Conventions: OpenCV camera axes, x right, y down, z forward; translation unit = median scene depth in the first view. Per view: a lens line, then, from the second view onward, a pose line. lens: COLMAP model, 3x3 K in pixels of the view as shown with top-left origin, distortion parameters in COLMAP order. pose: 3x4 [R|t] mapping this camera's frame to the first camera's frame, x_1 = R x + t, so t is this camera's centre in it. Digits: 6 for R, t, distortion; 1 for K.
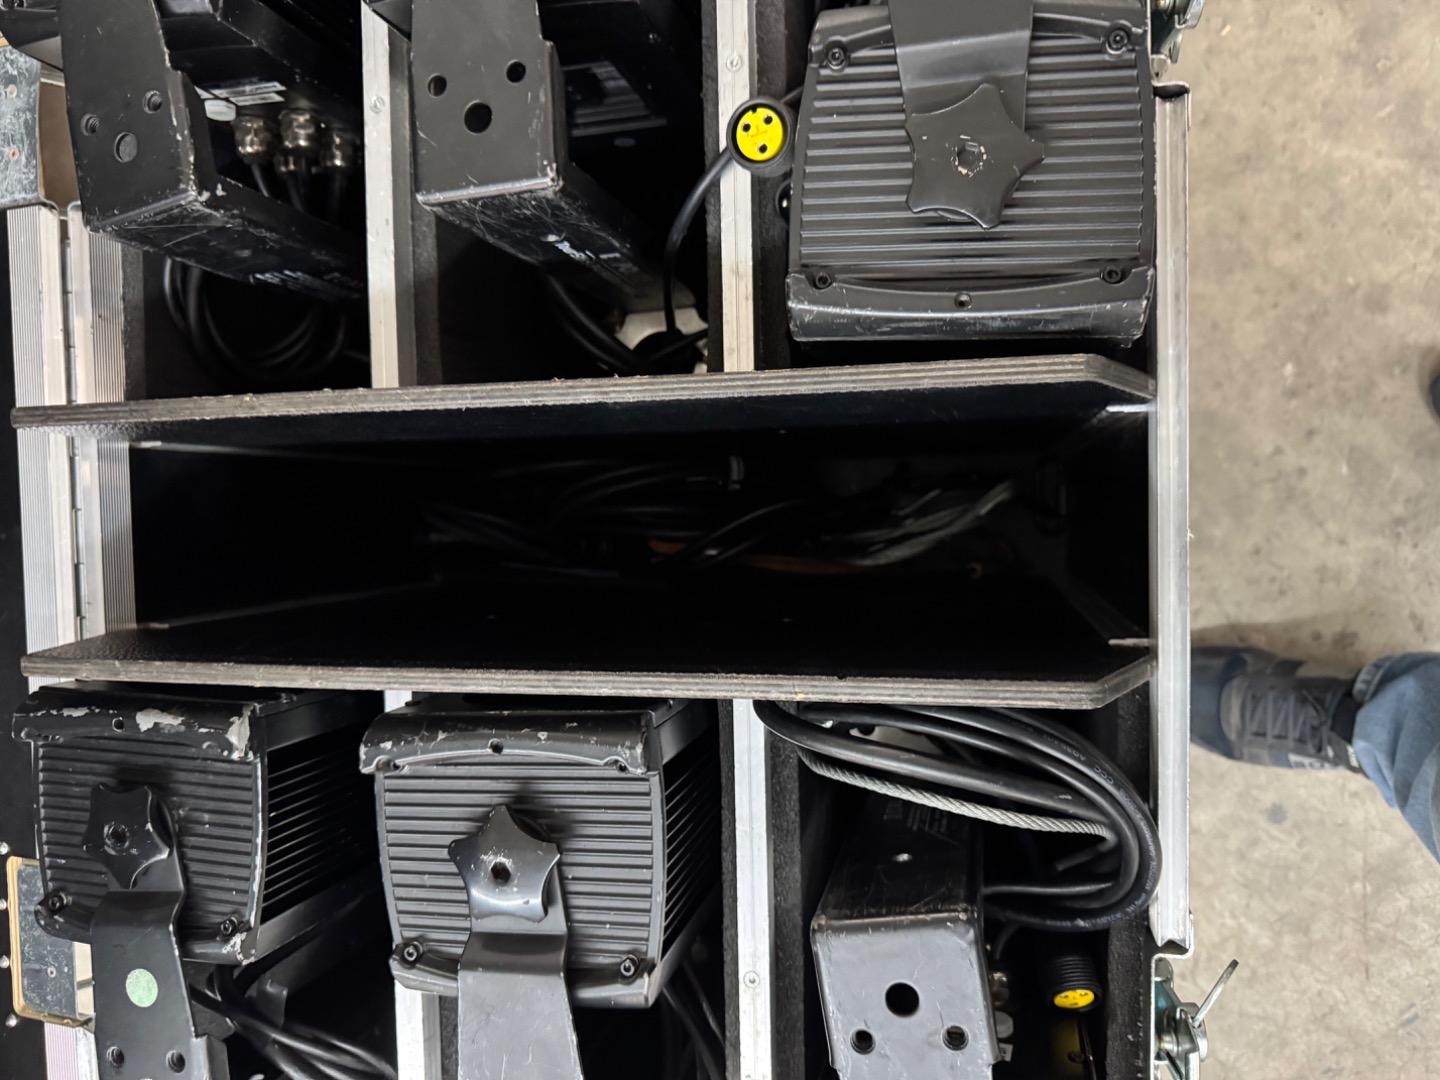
lens RADIAL K [[1062.9, 0, 710.6], [0, 1062.9, 549.2], [0, 0, 1]] dist [-0.006648, -0.008818]
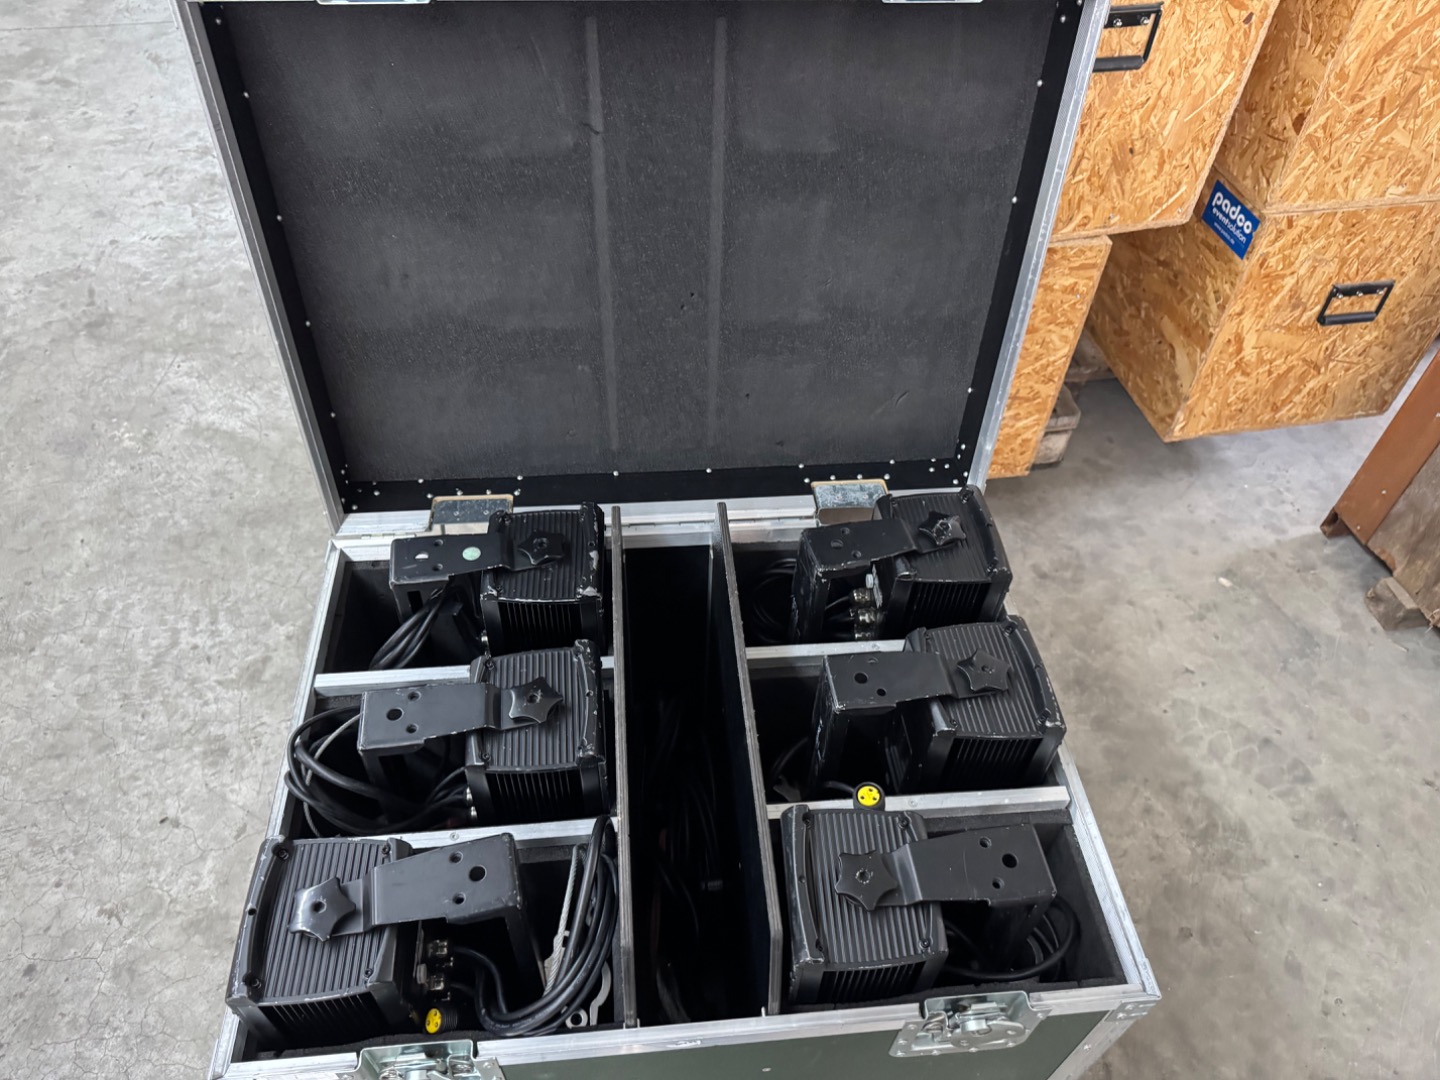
lens RADIAL K [[1062.9, 0, 711.5], [0, 1062.9, 545.6], [0, 0, 1]] dist [-0.006648, -0.008818]
pose [[0.058524, 0.885188, -0.461538, 0.525190], [-0.994124, 0.009506, -0.107826, 0.156731], [-0.091059, 0.465136, 0.880543, -1.055357]]
